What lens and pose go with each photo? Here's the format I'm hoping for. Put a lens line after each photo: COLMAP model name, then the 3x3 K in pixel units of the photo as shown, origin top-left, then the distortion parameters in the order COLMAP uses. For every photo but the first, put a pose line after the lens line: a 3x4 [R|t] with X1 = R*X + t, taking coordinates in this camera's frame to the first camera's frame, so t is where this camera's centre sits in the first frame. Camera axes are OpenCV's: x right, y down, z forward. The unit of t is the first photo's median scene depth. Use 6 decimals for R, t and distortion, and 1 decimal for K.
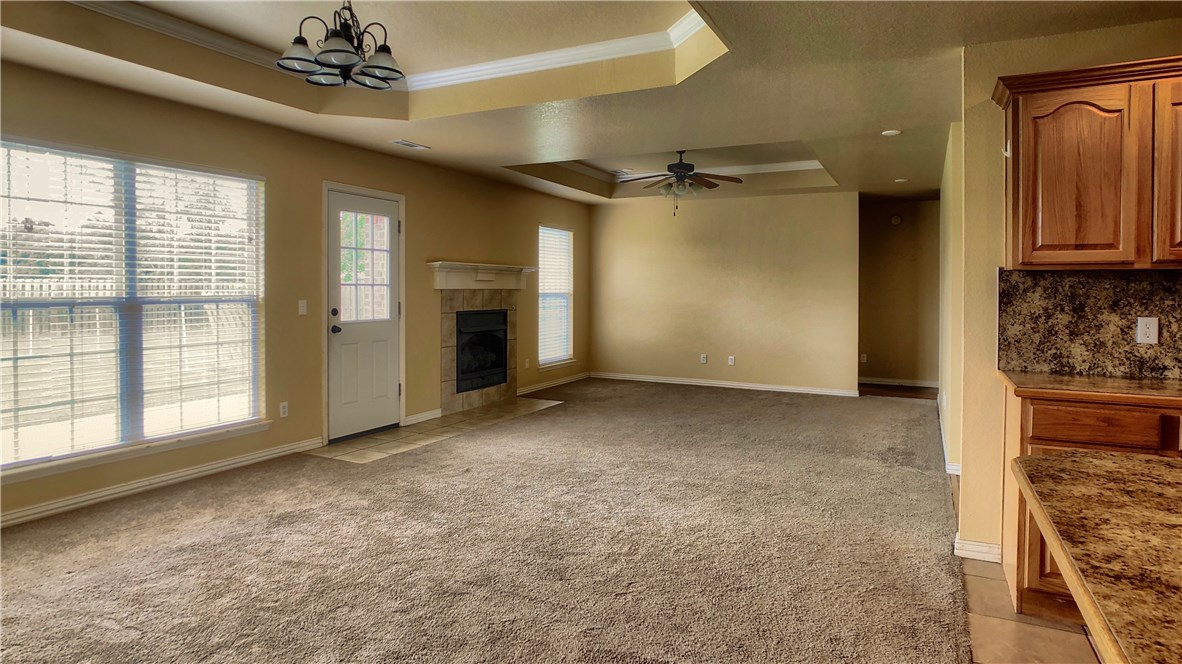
lens RADIAL K [[641.0, 0, 593.9], [0, 641.0, 332.6], [0, 0, 1]] dist [-0.022447, -0.002043]
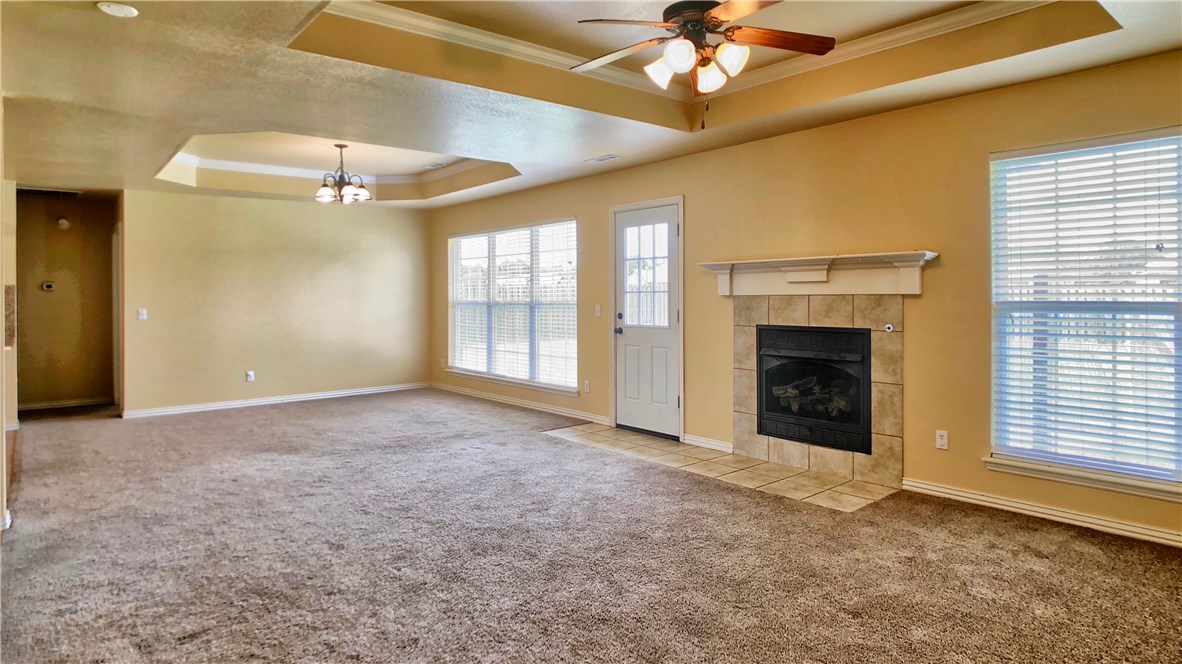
lens RADIAL K [[703.4, 0, 592.0], [0, 703.4, 329.7], [0, 0, 1]] dist [0.013065, -0.012030]
pose [[-0.386988, 0.045825, -0.920945, 0.743606], [-0.057585, 0.995614, 0.073738, -0.092197], [0.920285, 0.081568, -0.382652, 1.351999]]
